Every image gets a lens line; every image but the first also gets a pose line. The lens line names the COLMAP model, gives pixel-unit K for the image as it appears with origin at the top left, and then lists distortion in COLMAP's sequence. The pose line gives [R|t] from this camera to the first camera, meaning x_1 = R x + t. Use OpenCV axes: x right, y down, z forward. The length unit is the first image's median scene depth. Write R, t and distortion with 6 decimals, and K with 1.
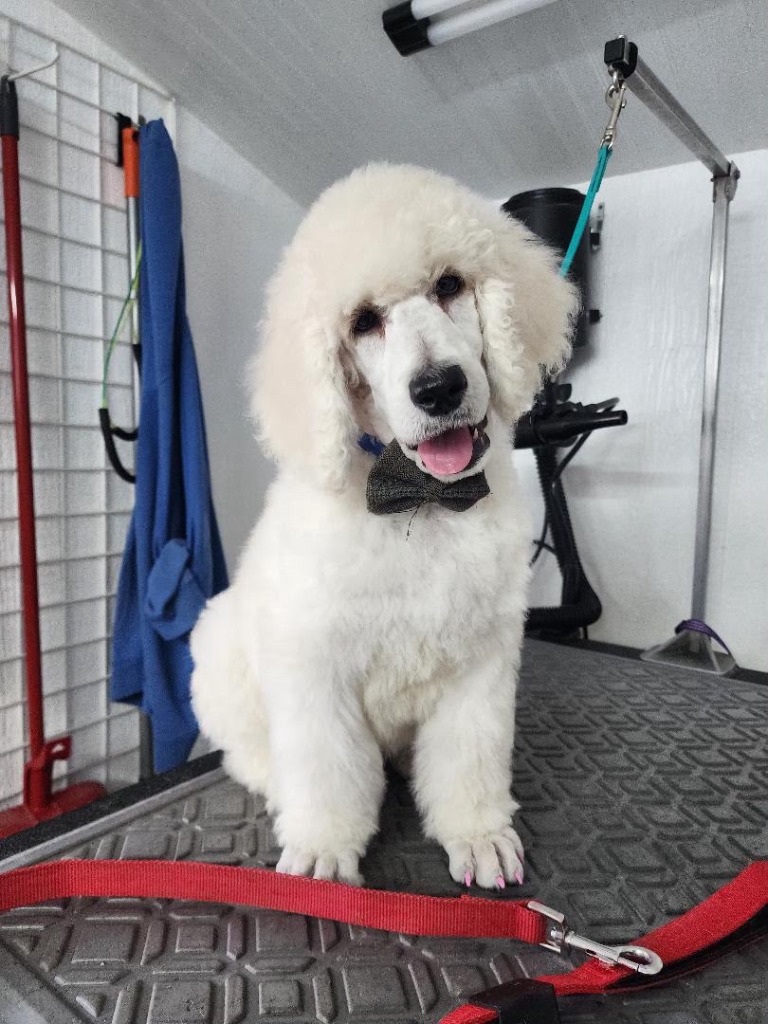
lens RADIAL K [[684.9, 0, 384.9], [0, 684.9, 518.2], [0, 0, 1]] dist [-0.001784, -0.014771]
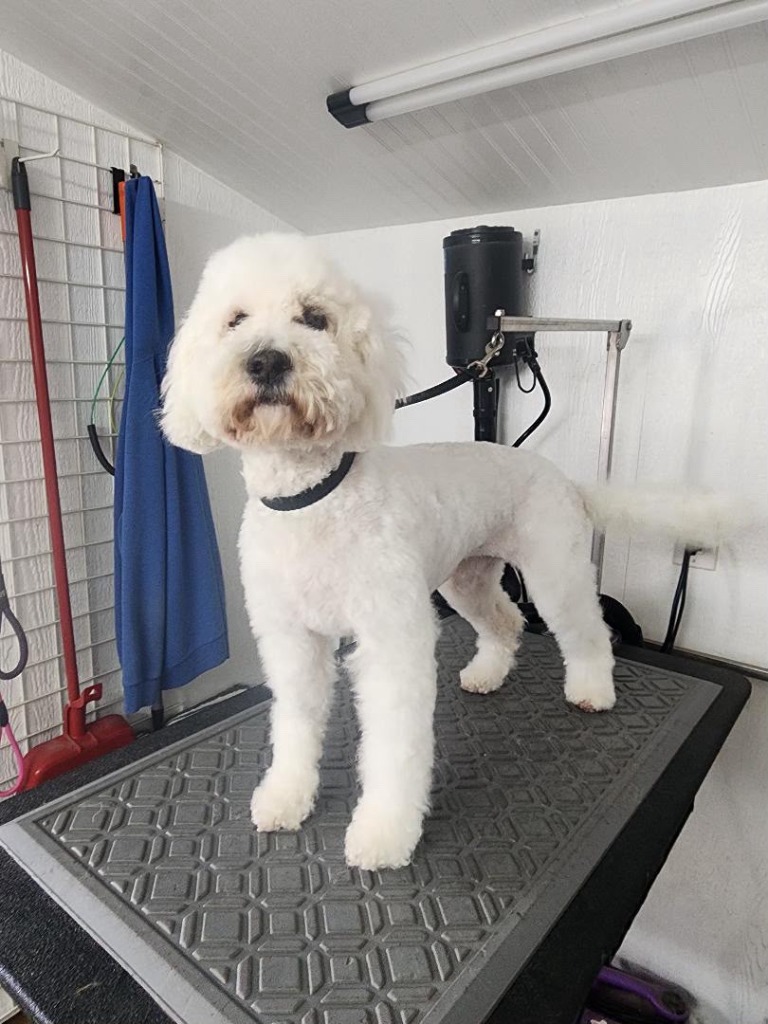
lens RADIAL K [[684.9, 0, 375.8], [0, 684.9, 502.2], [0, 0, 1]] dist [-0.001784, -0.014771]
pose [[0.999558, 0.002879, -0.029572, 0.098672], [0.000539, 0.993376, 0.114906, -0.167582], [0.029707, -0.114871, 0.992936, -0.219921]]
